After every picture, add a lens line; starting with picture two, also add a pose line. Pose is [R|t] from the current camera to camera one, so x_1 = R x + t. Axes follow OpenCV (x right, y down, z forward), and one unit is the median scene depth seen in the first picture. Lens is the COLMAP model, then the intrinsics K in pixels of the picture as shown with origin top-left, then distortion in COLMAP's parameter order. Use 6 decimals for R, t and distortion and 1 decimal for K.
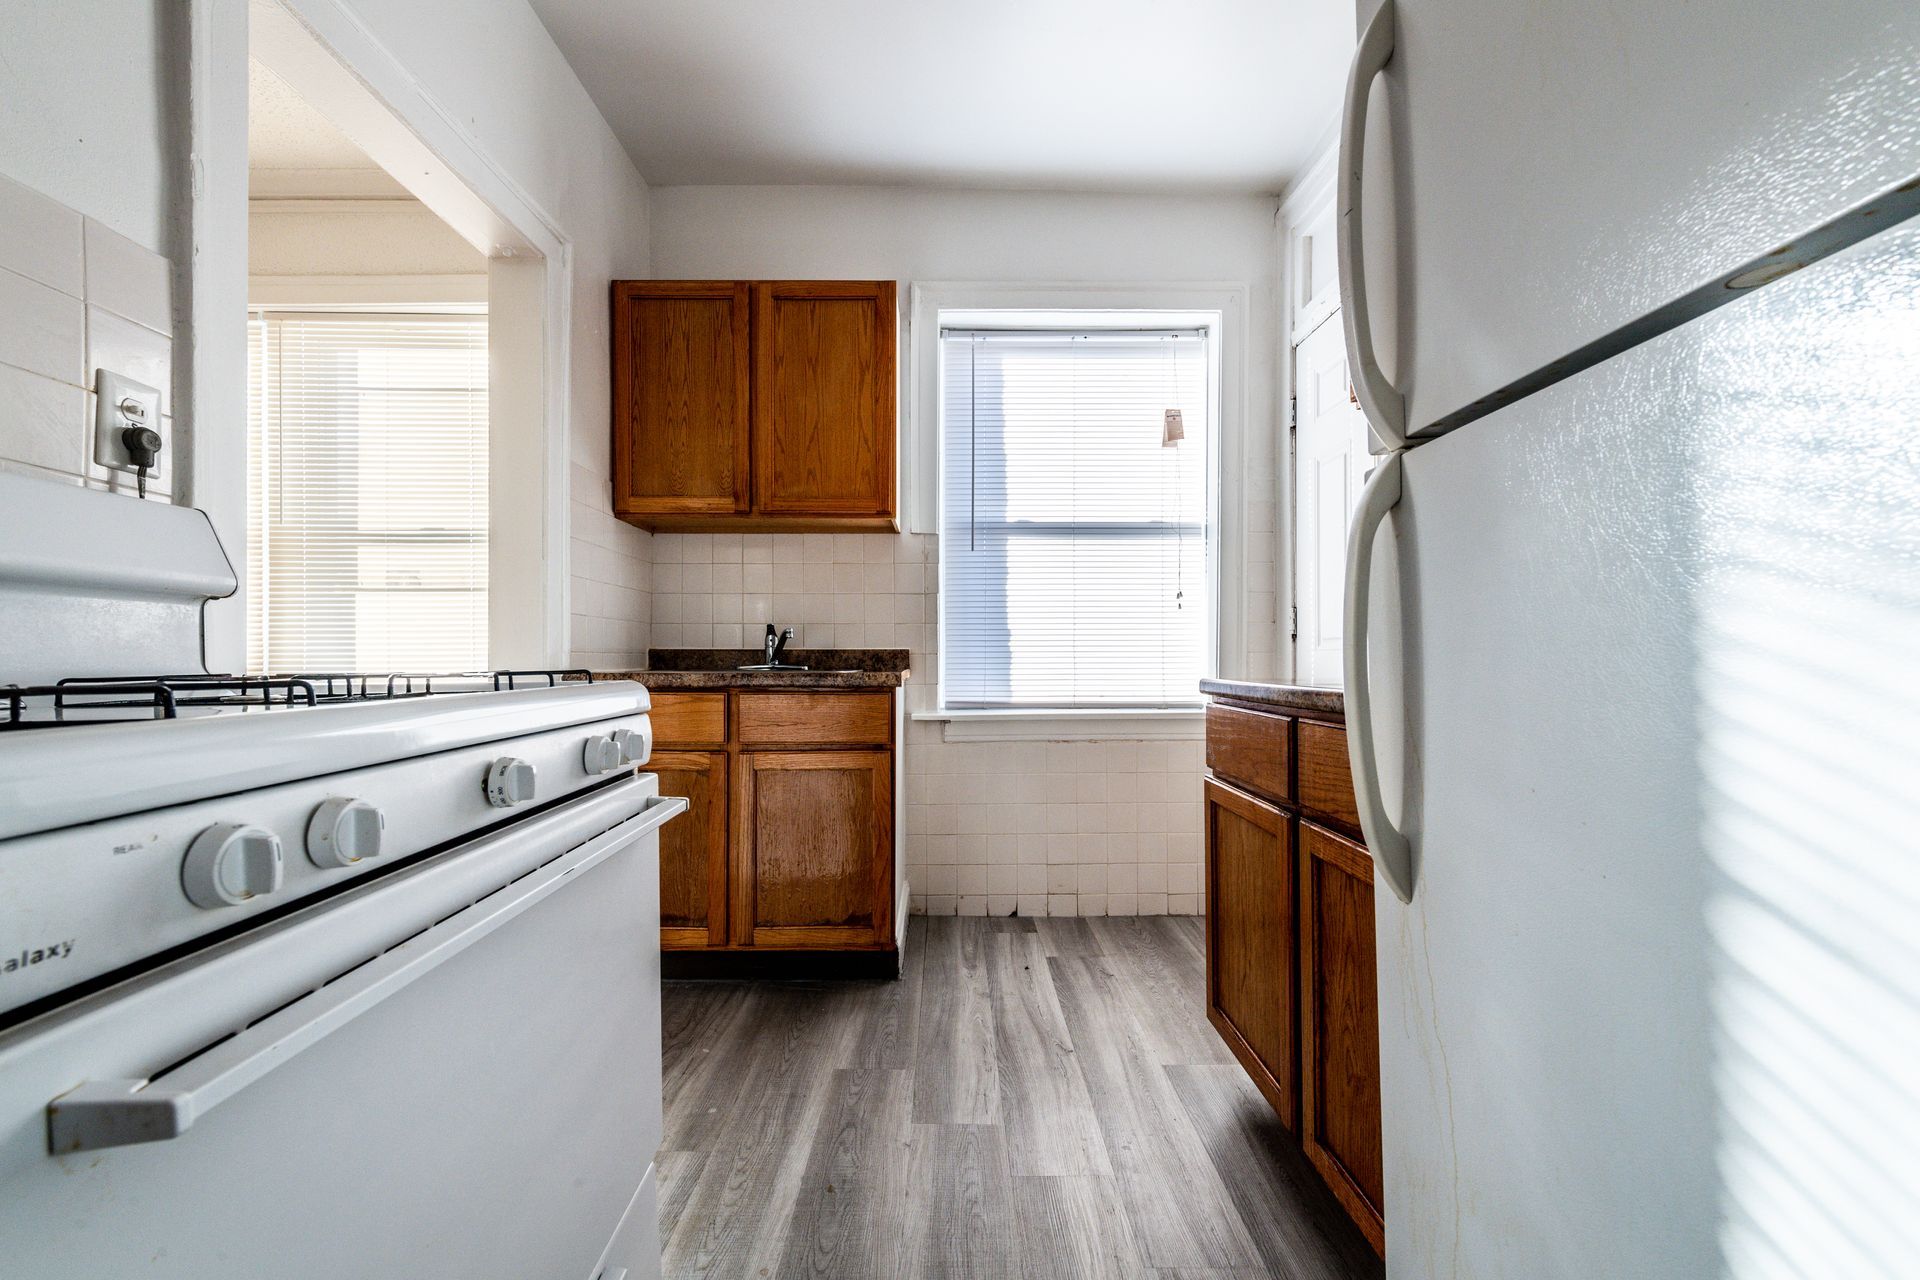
lens RADIAL K [[795.8, 0, 977.0], [0, 795.8, 653.5], [0, 0, 1]] dist [0.008379, -0.002199]
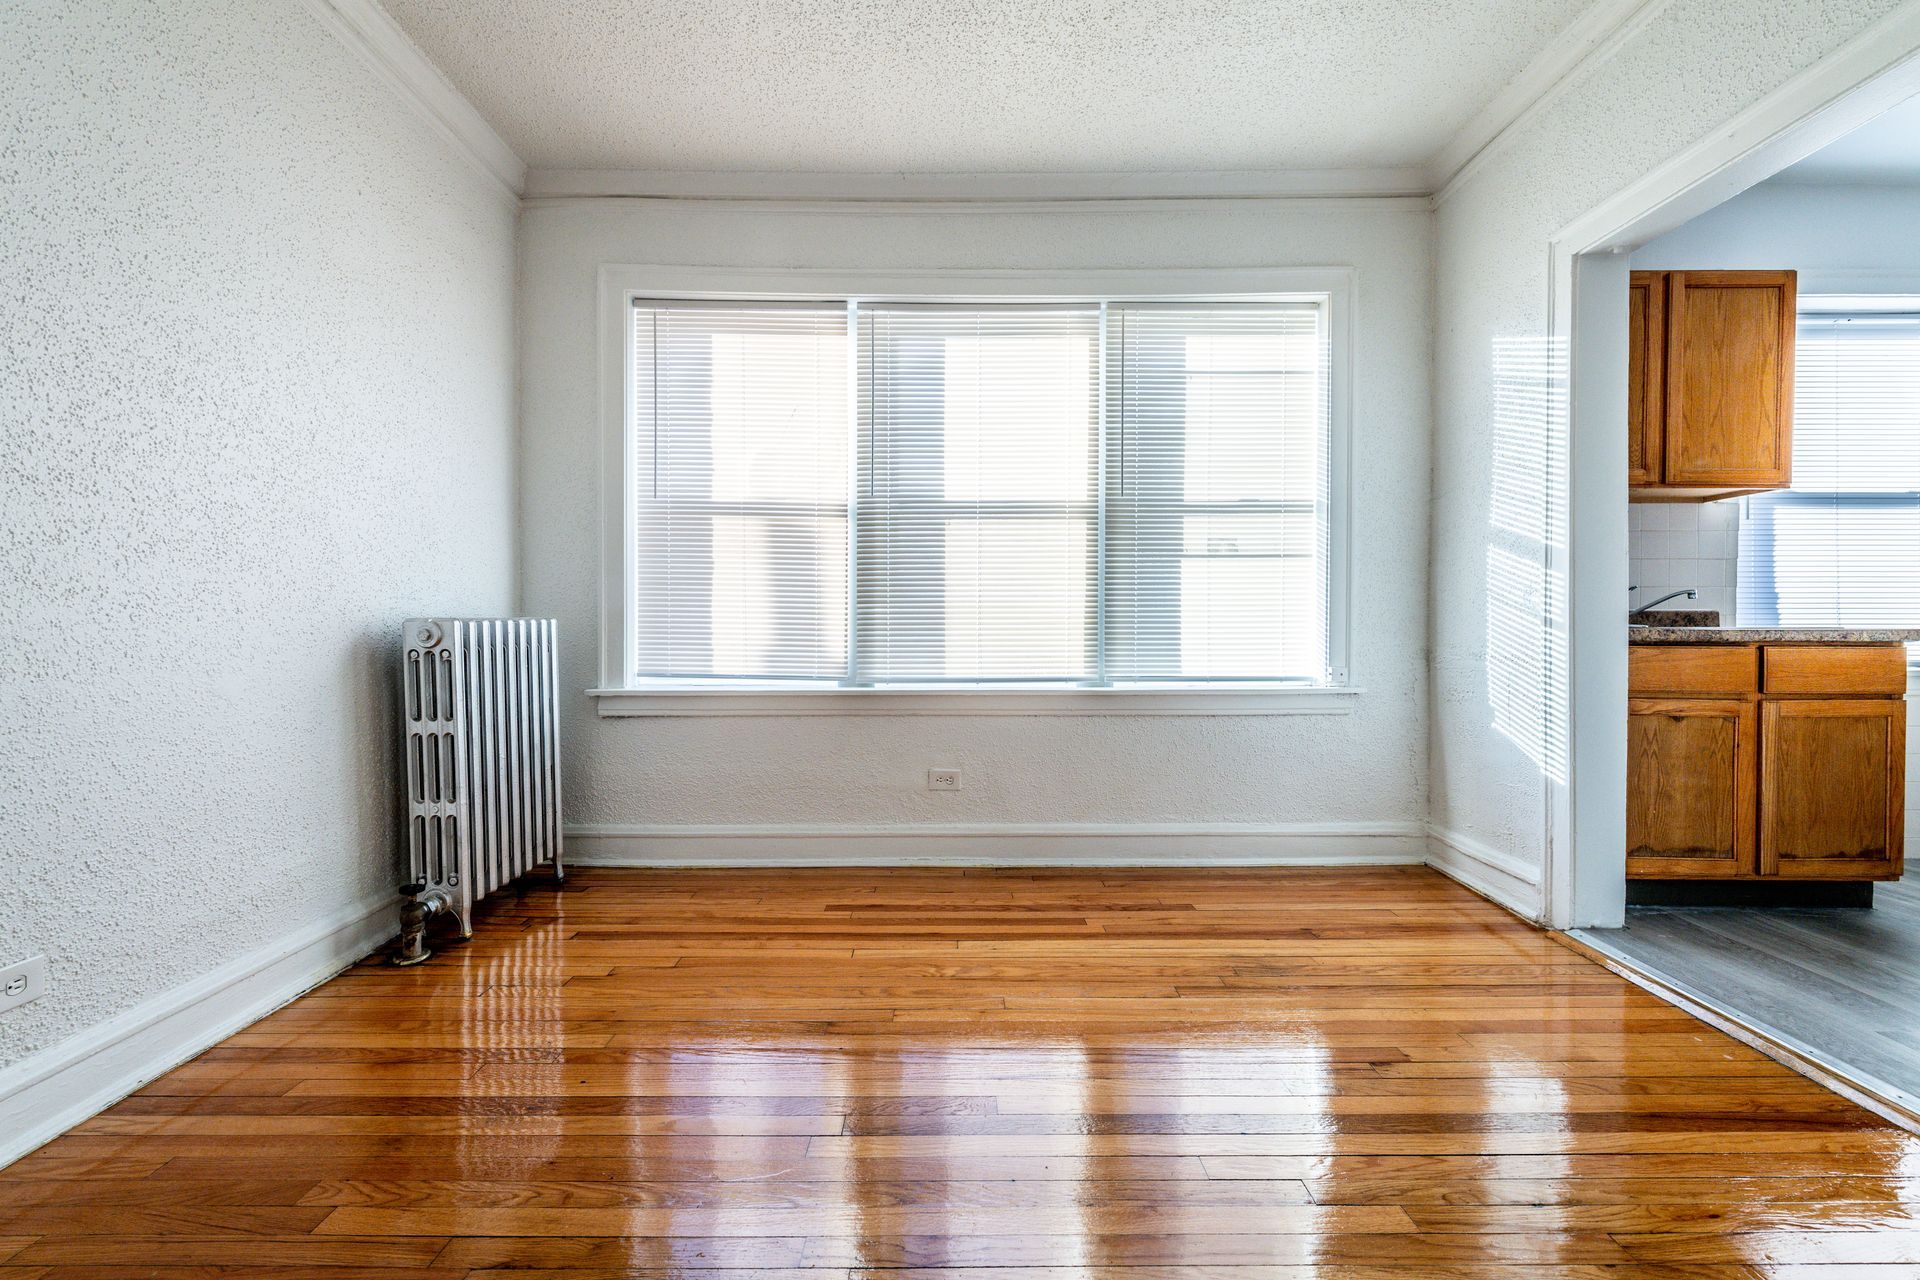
lens RADIAL K [[795.8, 0, 945.1], [0, 795.8, 640.3], [0, 0, 1]] dist [0.008379, -0.002199]
pose [[0.999776, 0.004192, -0.020766, -1.241140], [-0.004019, 0.999957, 0.008351, 0.032443], [0.020801, -0.008265, 0.999749, -0.117849]]
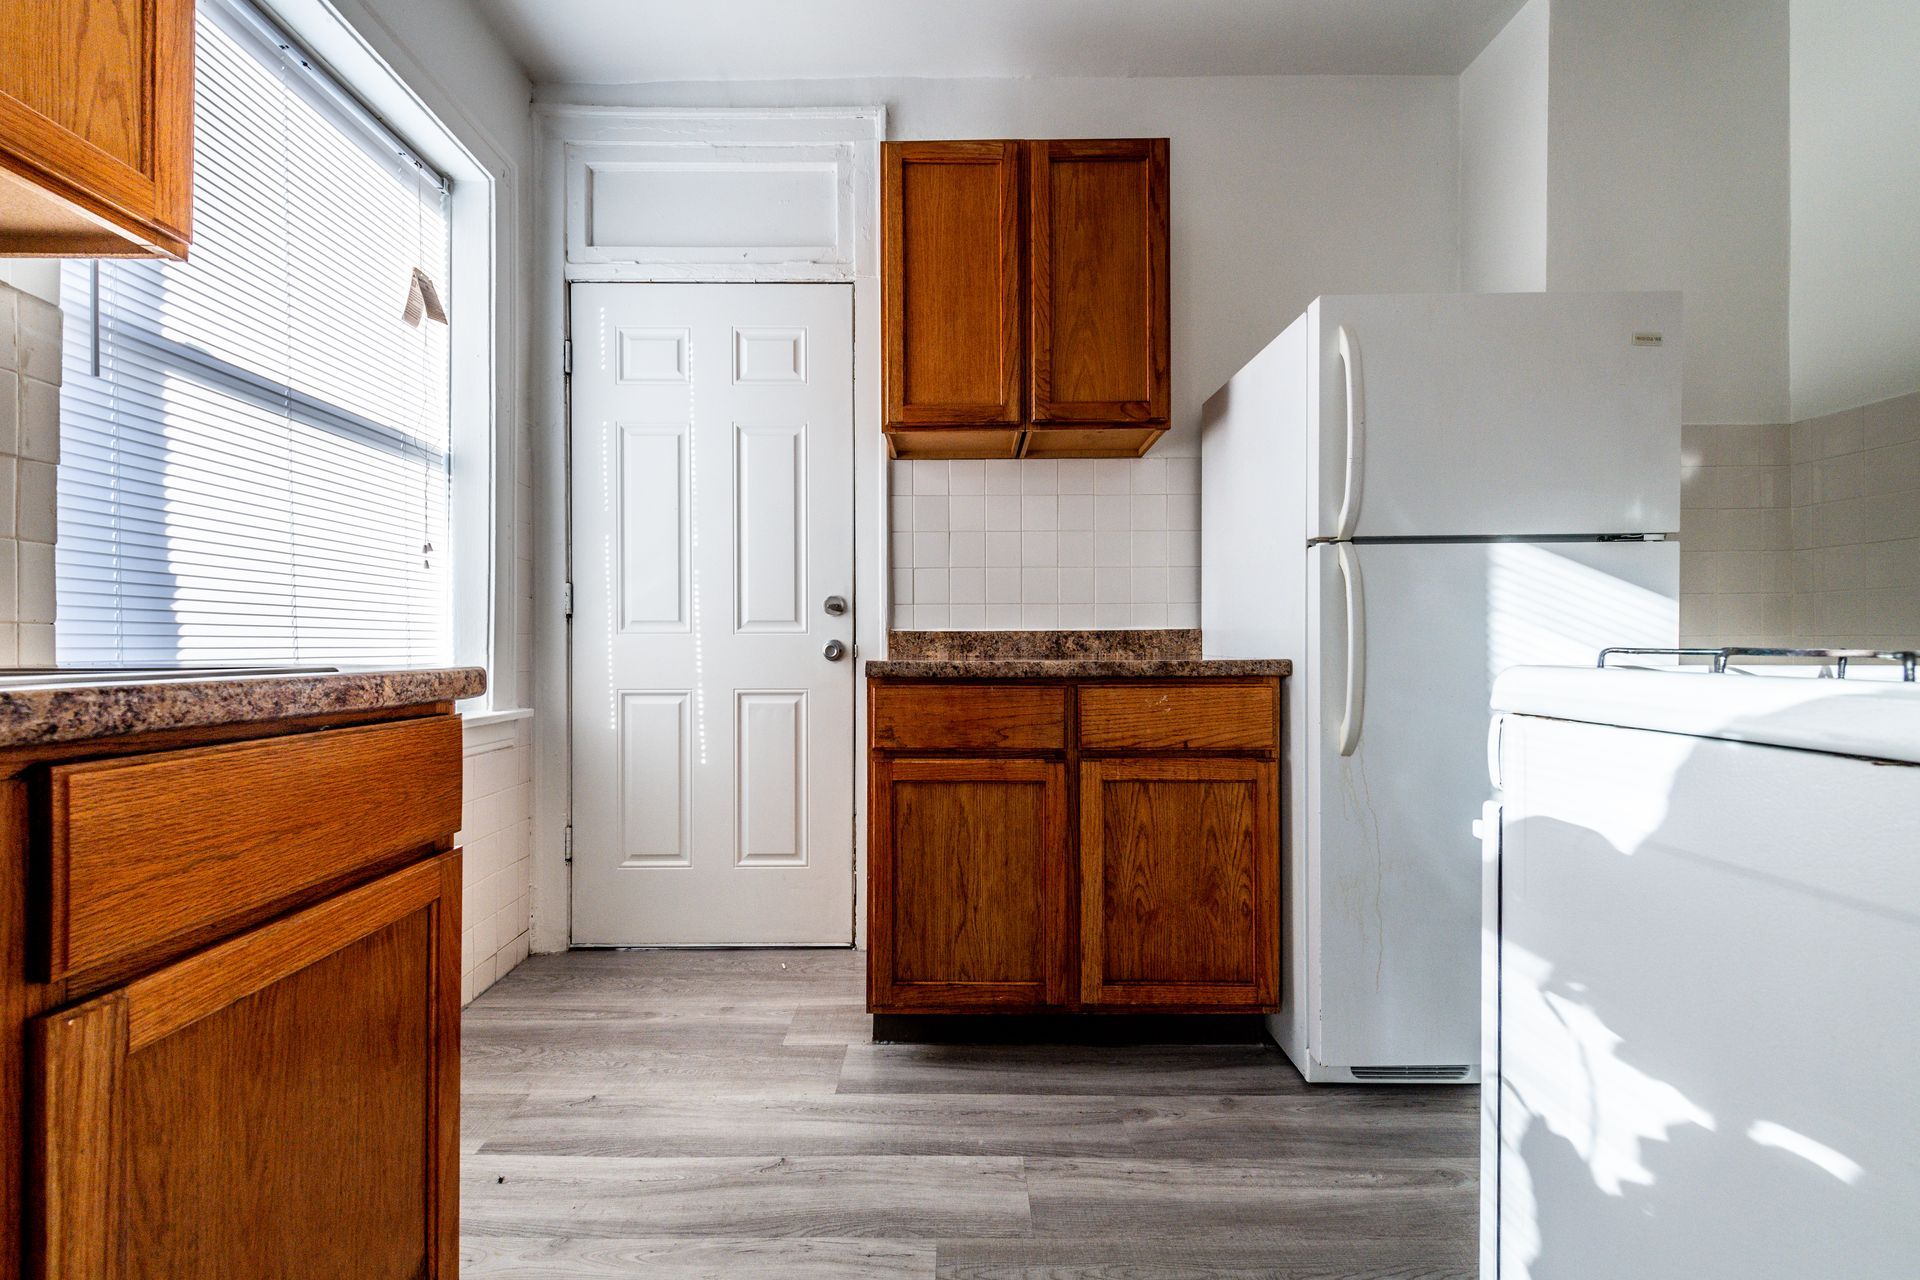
lens RADIAL K [[765.5, 0, 949.9], [0, 765.5, 644.3], [0, 0, 1]] dist [0.009236, -0.003147]
pose [[0.004562, 0.002973, 0.999985, -0.464153], [-0.002965, 0.999991, -0.002960, 0.011119], [-0.999985, -0.002952, 0.004571, 0.642020]]
